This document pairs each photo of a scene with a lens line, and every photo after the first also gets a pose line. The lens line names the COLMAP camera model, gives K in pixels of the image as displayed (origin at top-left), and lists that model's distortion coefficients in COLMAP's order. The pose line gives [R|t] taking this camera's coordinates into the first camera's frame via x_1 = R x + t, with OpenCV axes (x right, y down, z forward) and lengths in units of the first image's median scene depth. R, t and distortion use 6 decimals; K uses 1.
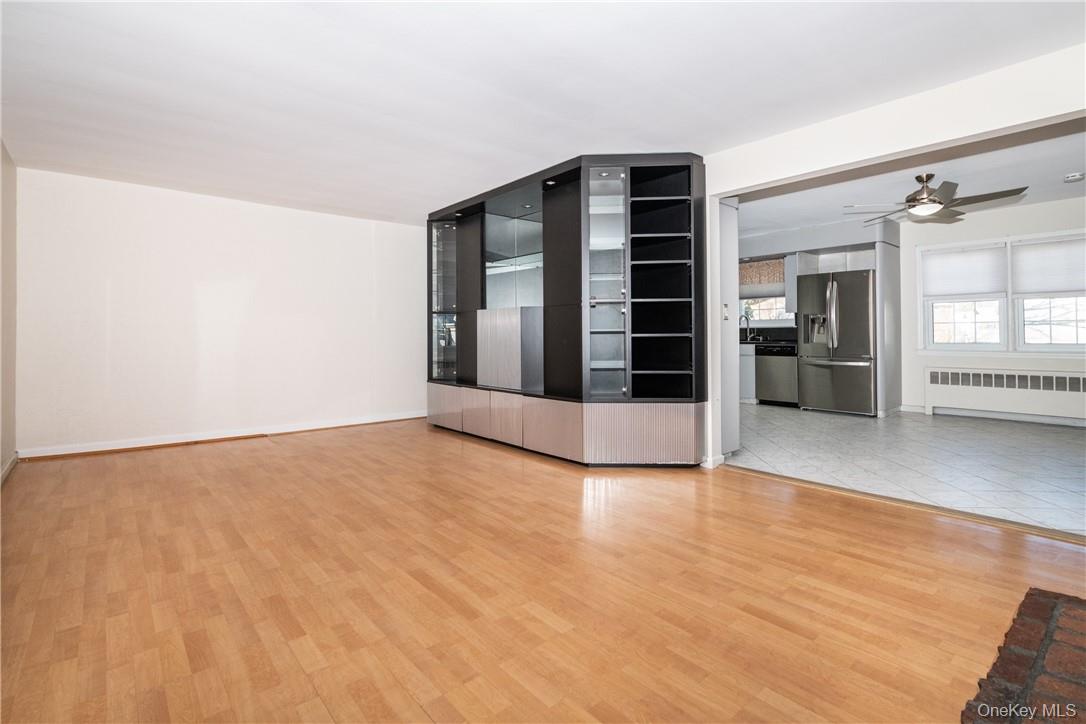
lens RADIAL K [[538.3, 0, 528.9], [0, 538.3, 321.6], [0, 0, 1]] dist [-0.003898, -0.000412]
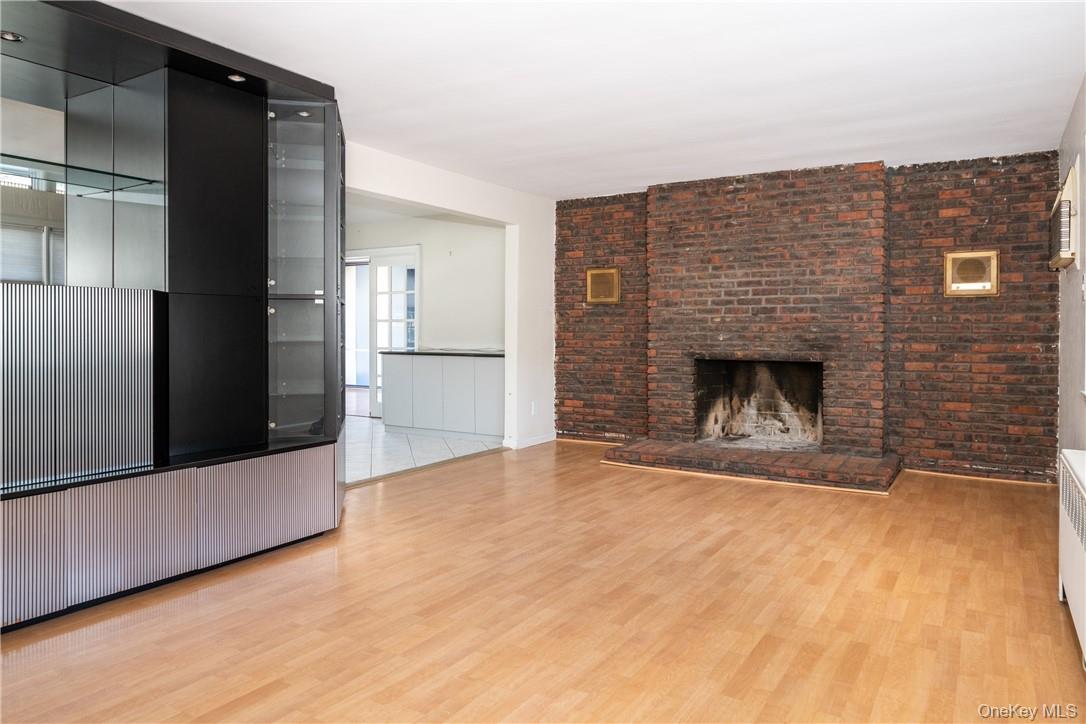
lens RADIAL K [[683.5, 0, 582.3], [0, 683.5, 335.4], [0, 0, 1]] dist [0.000326, 0.000861]
pose [[-0.348814, -0.002297, 0.937189, -1.452468], [-0.023110, 0.999714, -0.006151, 0.014713], [-0.936907, -0.023804, -0.348768, 1.731666]]
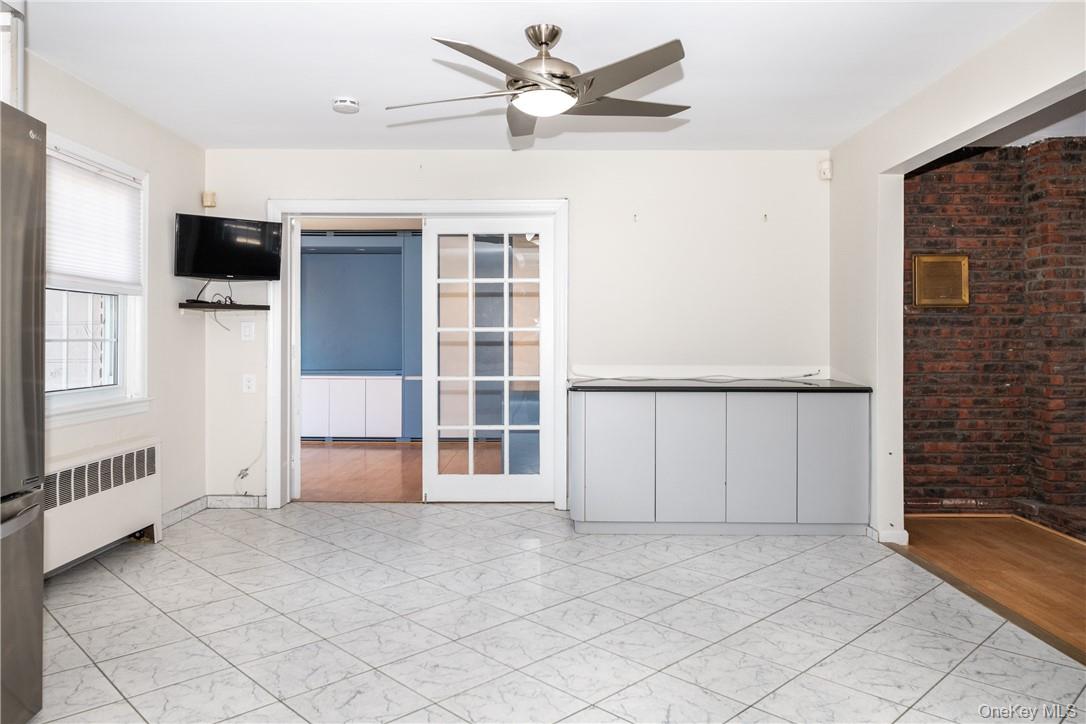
lens RADIAL K [[716.8, 0, 507.7], [0, 716.8, 335.8], [0, 0, 1]] dist [0.000188, -0.000351]
pose [[-0.740460, 0.008561, 0.672046, 0.688288], [-0.013890, 0.999510, -0.028036, 0.016802], [-0.671957, -0.030094, -0.739978, 2.929879]]
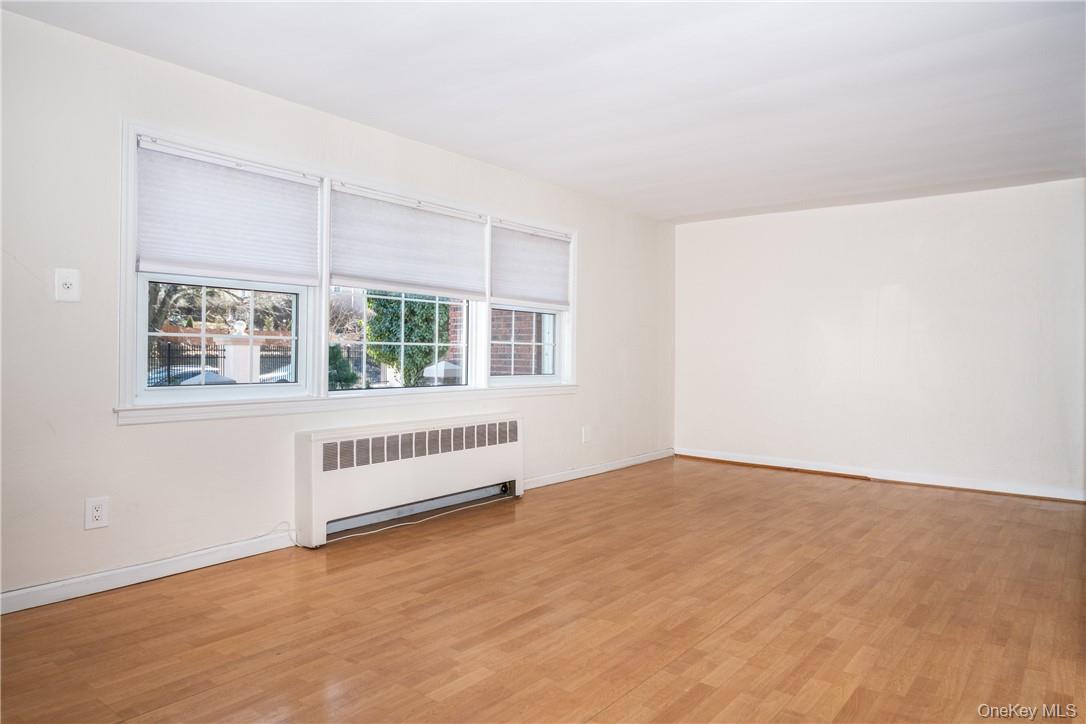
lens RADIAL K [[666.8, 0, 582.1], [0, 666.8, 345.1], [0, 0, 1]] dist [-0.001790, -0.002740]
pose [[0.233173, -0.007987, -0.972403, 0.924737], [0.016409, 0.999856, -0.004278, 0.010293], [0.972297, -0.014958, 0.233270, 0.779317]]
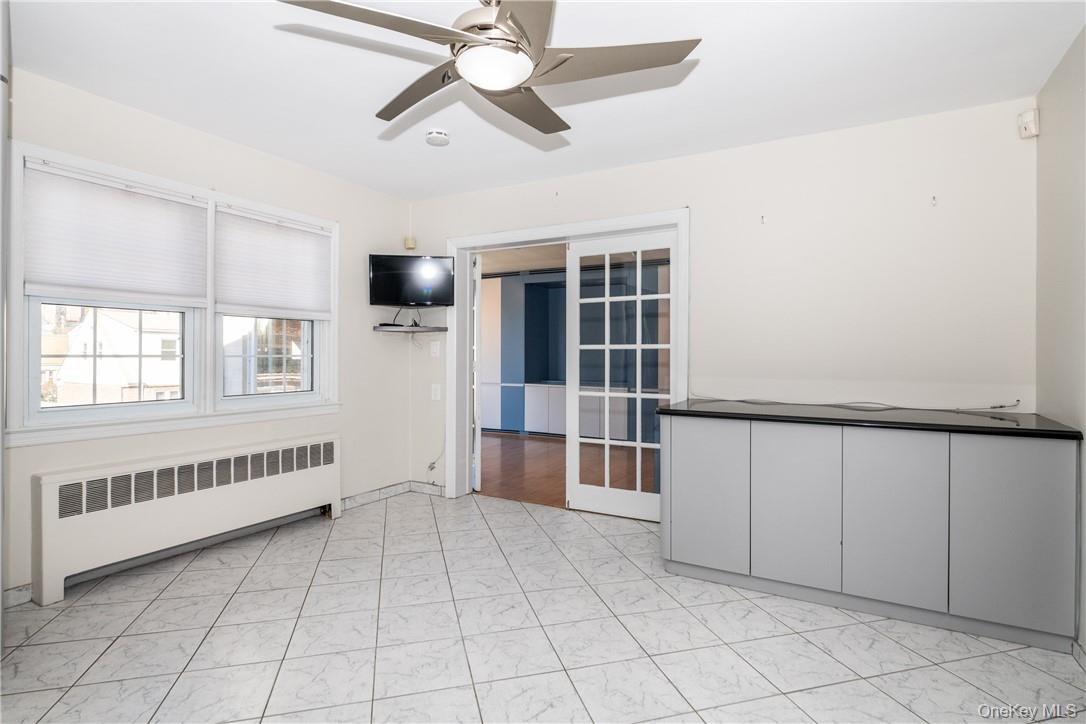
lens RADIAL K [[545.2, 0, 549.0], [0, 545.2, 352.1], [0, 0, 1]] dist [-0.003332, -0.000619]
pose [[-0.375830, 0.009725, 0.926638, 0.720157], [-0.025474, 0.999459, -0.020821, -0.003429], [-0.926338, -0.031430, -0.375379, 2.243690]]
